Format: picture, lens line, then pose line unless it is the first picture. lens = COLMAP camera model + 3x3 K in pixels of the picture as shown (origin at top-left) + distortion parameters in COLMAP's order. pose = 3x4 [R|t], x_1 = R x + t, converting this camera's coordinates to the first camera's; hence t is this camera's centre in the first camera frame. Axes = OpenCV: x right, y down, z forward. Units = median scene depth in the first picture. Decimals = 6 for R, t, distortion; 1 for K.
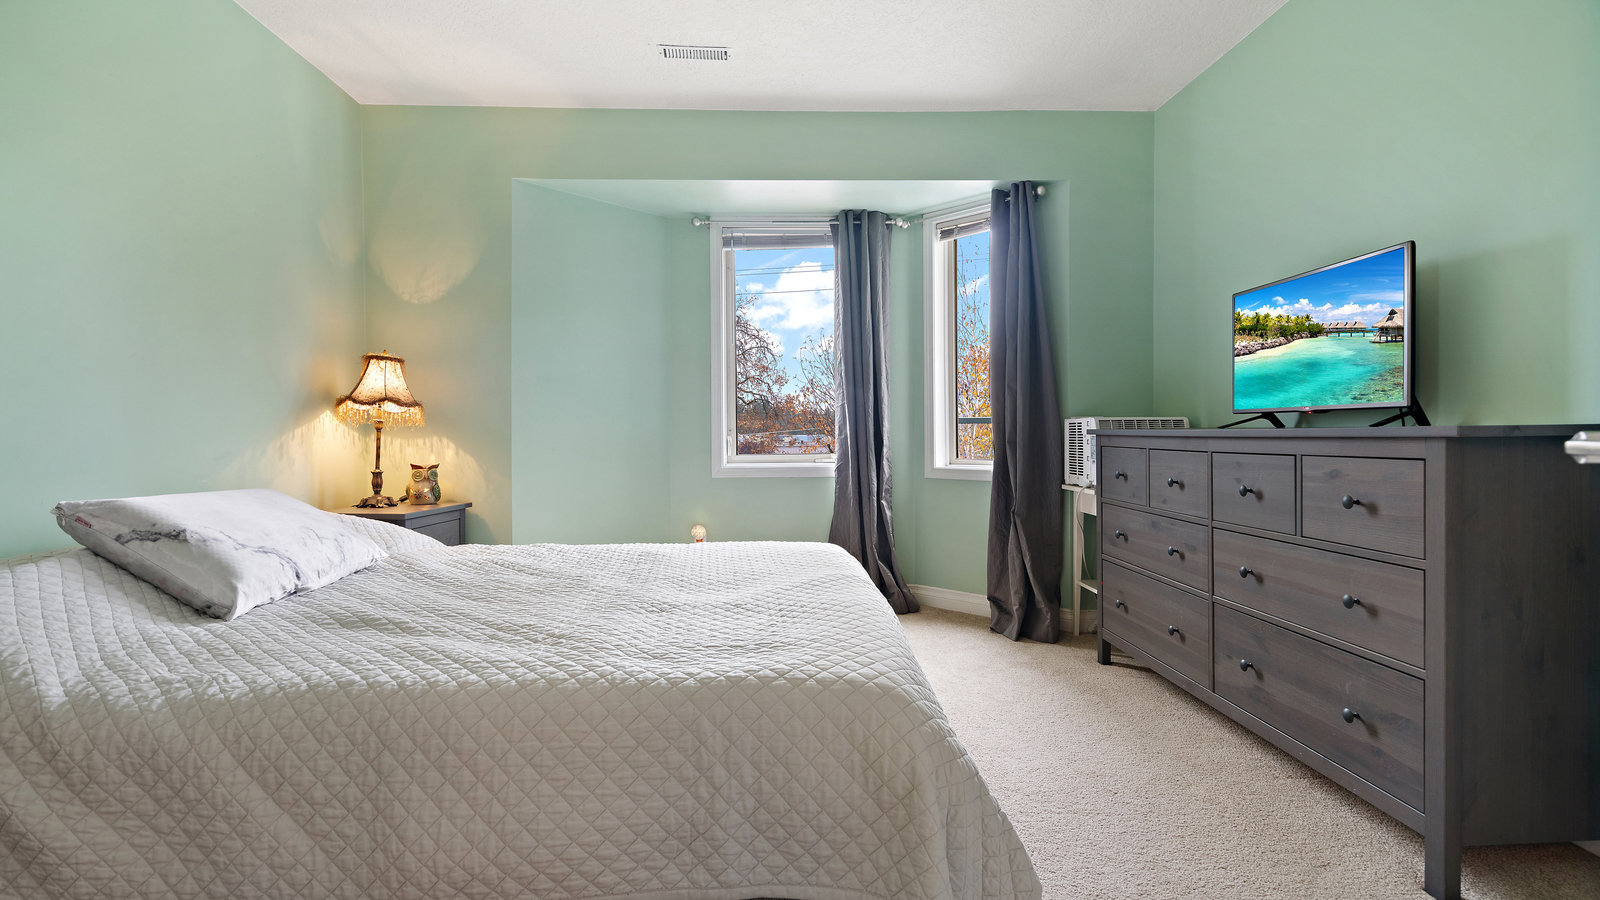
lens RADIAL K [[758.6, 0, 800.0], [0, 758.6, 450.0], [0, 0, 1]] dist [-0.001110, -0.000330]
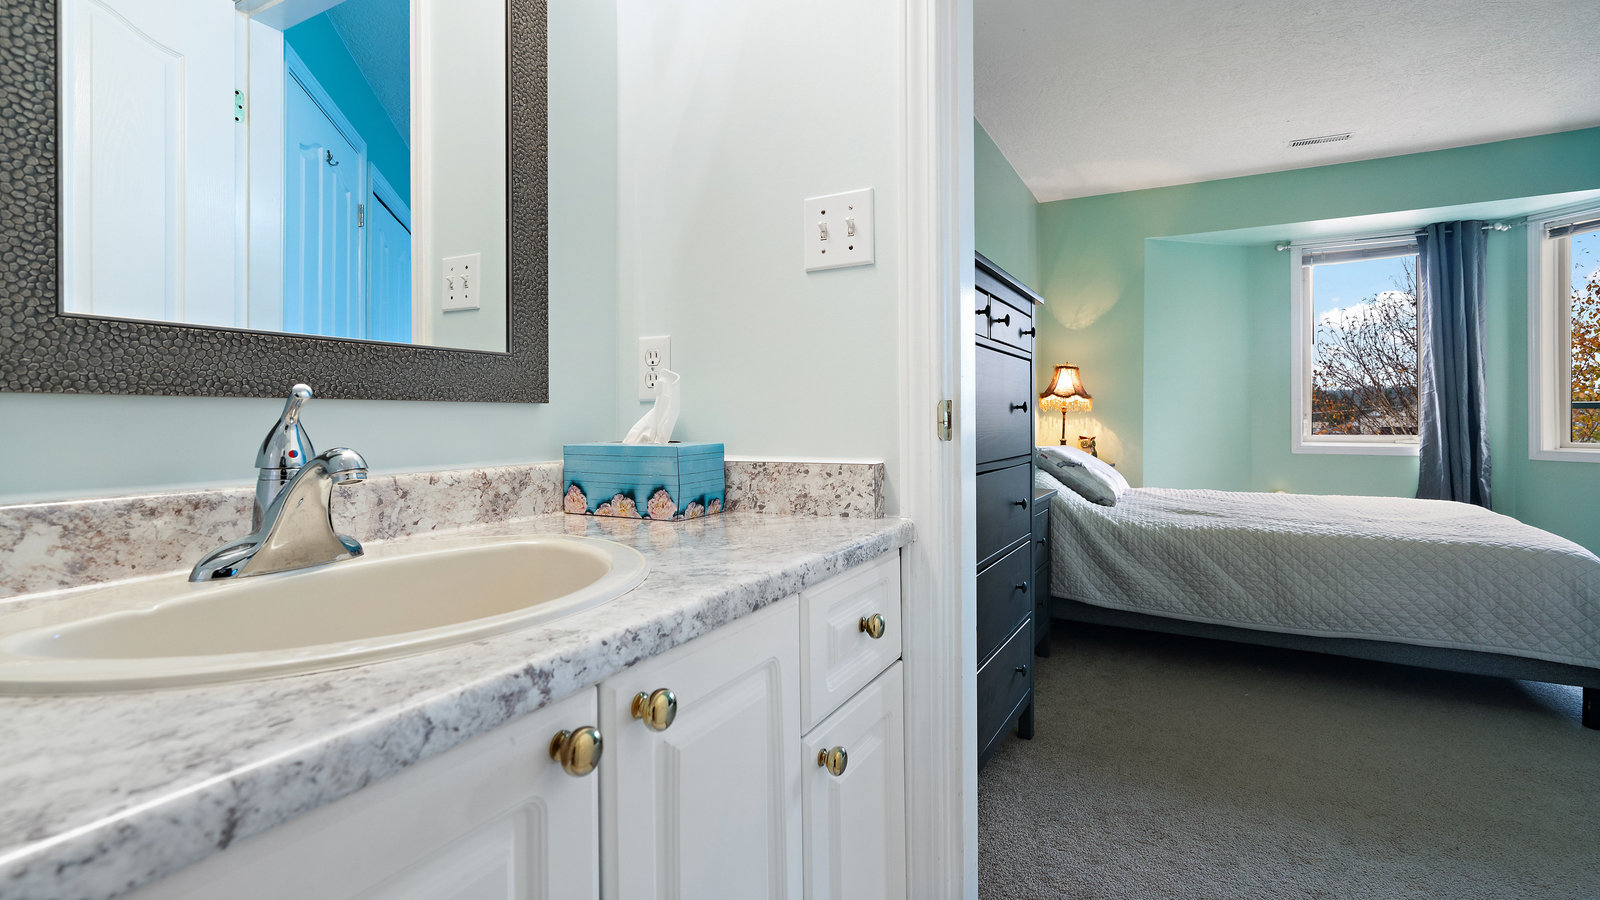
lens RADIAL K [[739.4, 0, 808.1], [0, 739.4, 417.8], [0, 0, 1]] dist [0.002333, 0.001357]
pose [[0.852554, 0.007177, -0.522590, -0.204010], [-0.017631, 0.999732, -0.015034, 0.014316], [0.522341, 0.022031, 0.852452, -0.562511]]
